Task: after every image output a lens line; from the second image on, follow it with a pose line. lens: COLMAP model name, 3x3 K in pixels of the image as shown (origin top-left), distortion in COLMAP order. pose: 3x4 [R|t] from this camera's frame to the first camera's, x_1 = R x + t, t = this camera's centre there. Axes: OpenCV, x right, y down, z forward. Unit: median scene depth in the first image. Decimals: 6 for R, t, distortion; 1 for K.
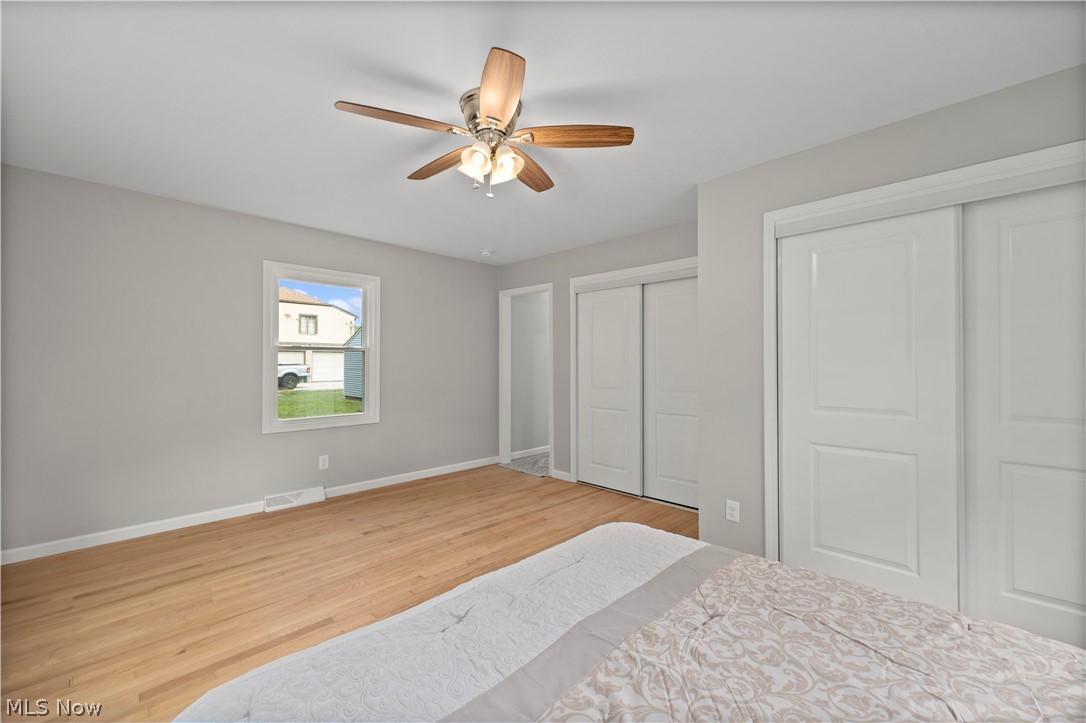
lens RADIAL K [[415.9, 0, 547.7], [0, 415.9, 361.0], [0, 0, 1]] dist [-0.008594, 0.000647]
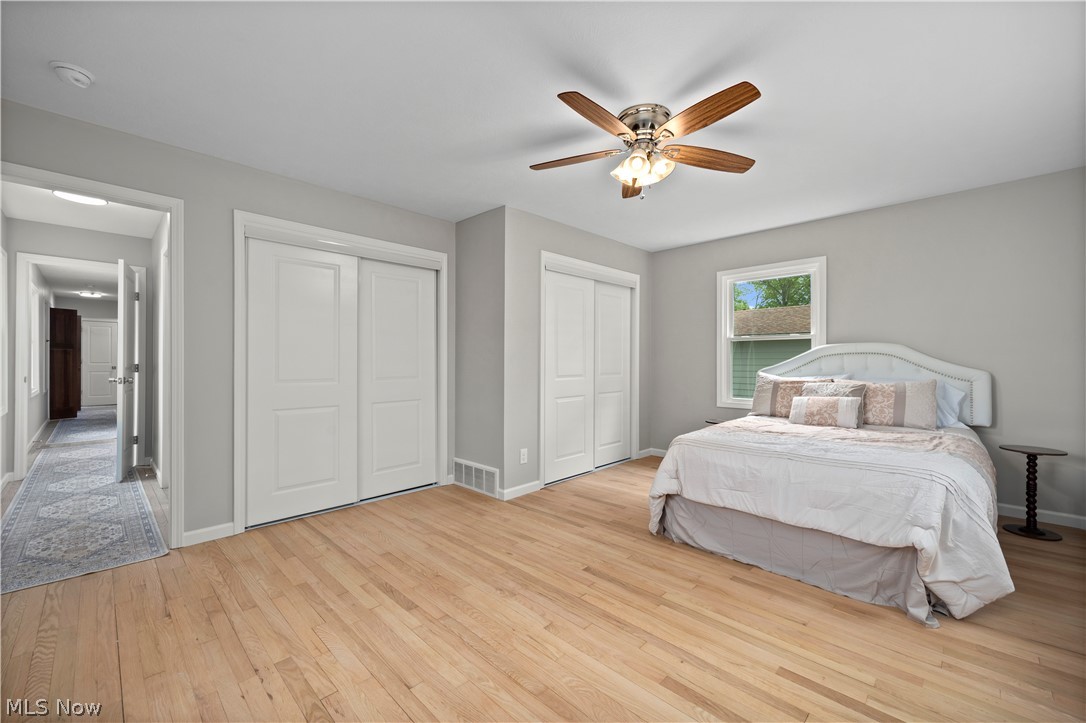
lens RADIAL K [[415.9, 0, 545.3], [0, 415.9, 357.3], [0, 0, 1]] dist [-0.008594, 0.000647]
pose [[0.042761, 0.004967, 0.999073, -0.744294], [-0.009150, 0.999948, -0.004579, 0.030129], [-0.999043, -0.008946, 0.042805, 0.692530]]
